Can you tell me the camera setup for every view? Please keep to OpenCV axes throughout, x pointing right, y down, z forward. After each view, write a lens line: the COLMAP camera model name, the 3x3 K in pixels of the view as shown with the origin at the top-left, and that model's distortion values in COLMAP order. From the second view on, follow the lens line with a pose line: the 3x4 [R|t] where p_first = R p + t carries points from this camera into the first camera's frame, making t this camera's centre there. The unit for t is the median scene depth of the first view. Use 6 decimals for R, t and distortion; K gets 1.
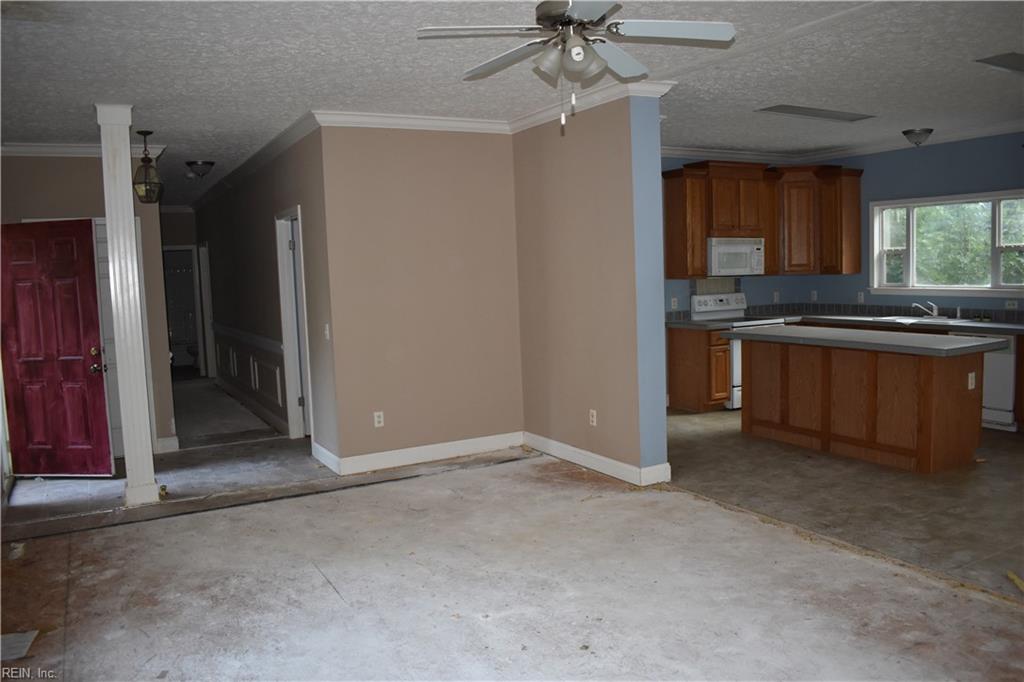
lens RADIAL K [[795.6, 0, 516.7], [0, 795.6, 344.9], [0, 0, 1]] dist [-0.094658, 0.013258]
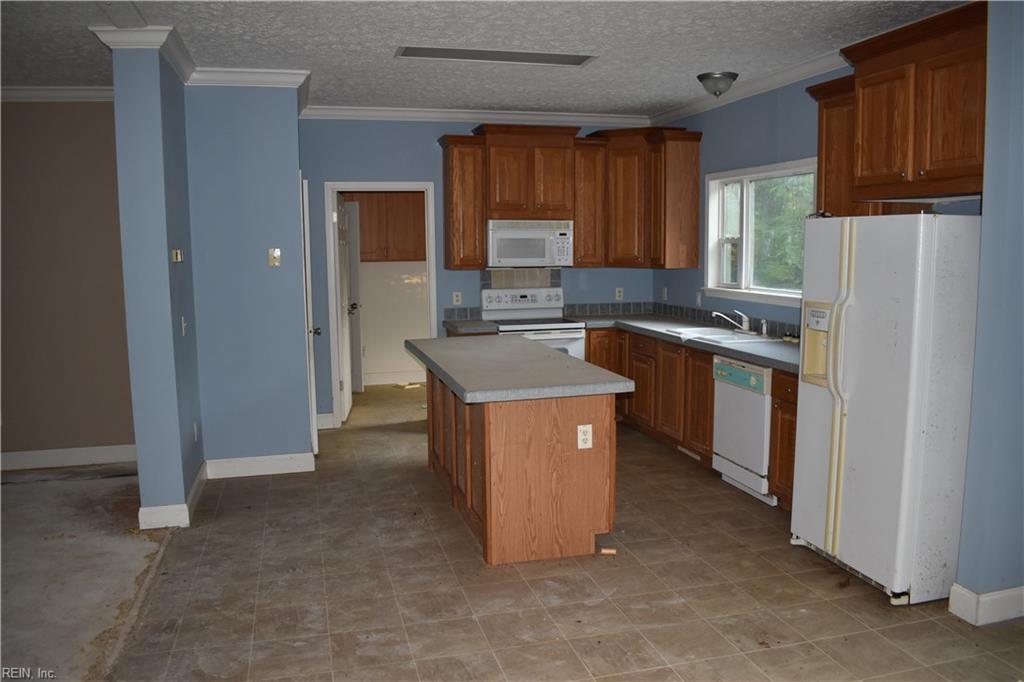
lens RADIAL K [[795.6, 0, 515.1], [0, 795.6, 338.6], [0, 0, 1]] dist [-0.094658, 0.013258]
pose [[0.970396, 0.050048, -0.236277, 0.703646], [-0.043814, 0.998541, 0.031562, -0.060389], [0.237512, -0.020276, 0.971173, 0.310616]]
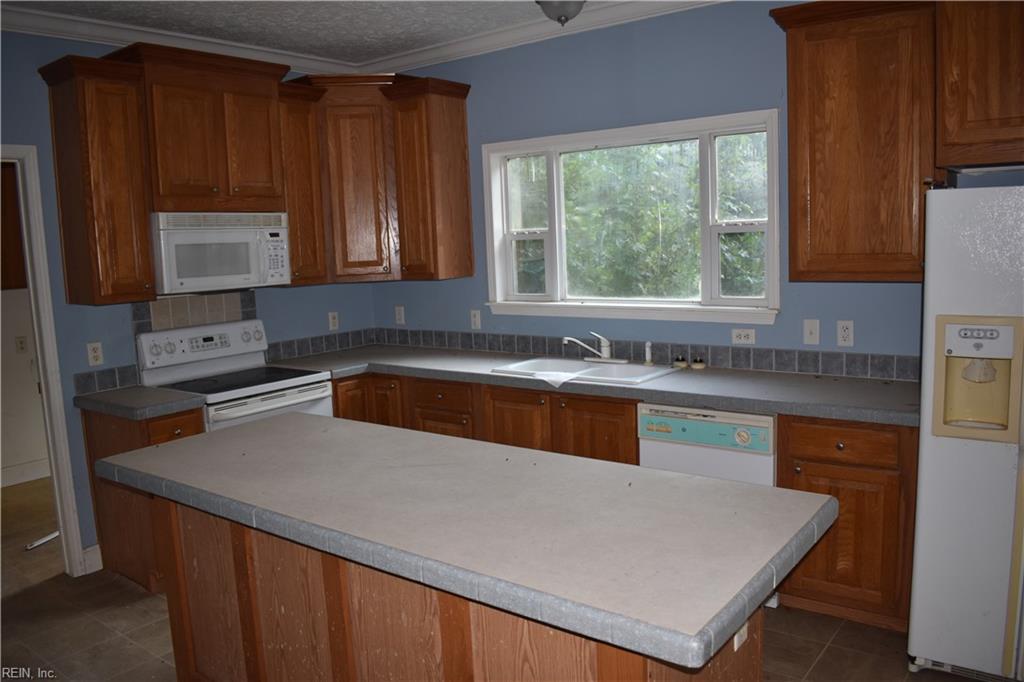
lens RADIAL K [[795.6, 0, 512.7], [0, 795.6, 343.3], [0, 0, 1]] dist [-0.094658, 0.013258]
pose [[0.916699, -0.057423, 0.395431, 0.376149], [0.049588, 0.998319, 0.030017, -0.092795], [-0.396490, -0.007908, 0.918005, 0.737615]]
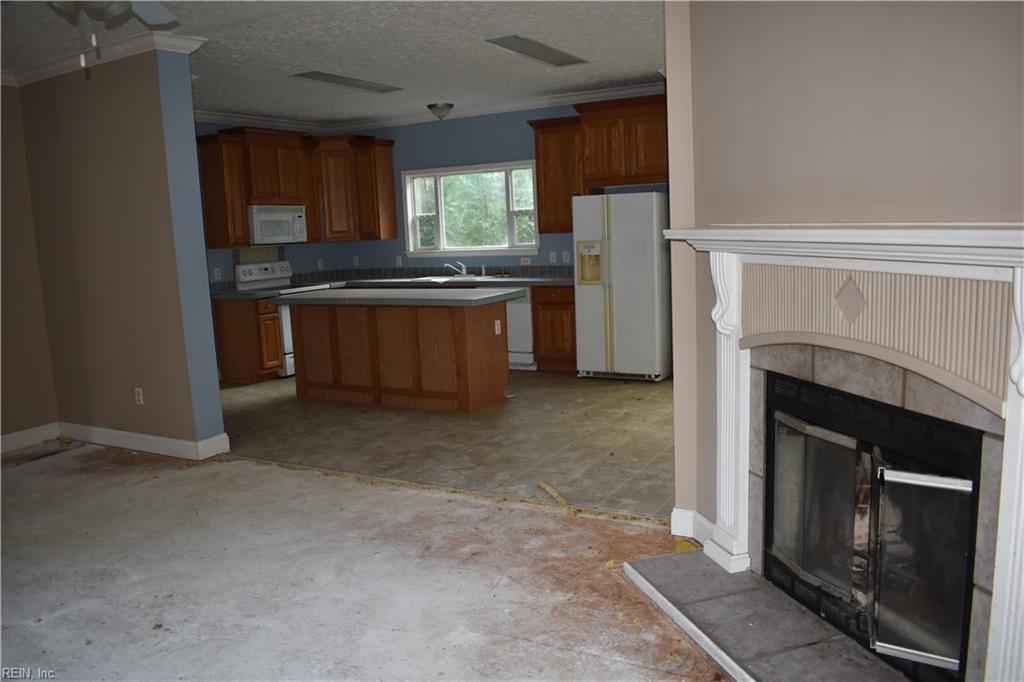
lens RADIAL K [[795.6, 0, 514.8], [0, 795.6, 344.9], [0, 0, 1]] dist [-0.094658, 0.013258]
pose [[0.847657, -0.082280, 0.524125, -0.004261], [0.066538, 0.996588, 0.048839, 0.017394], [-0.526356, -0.006525, 0.850240, -0.008973]]
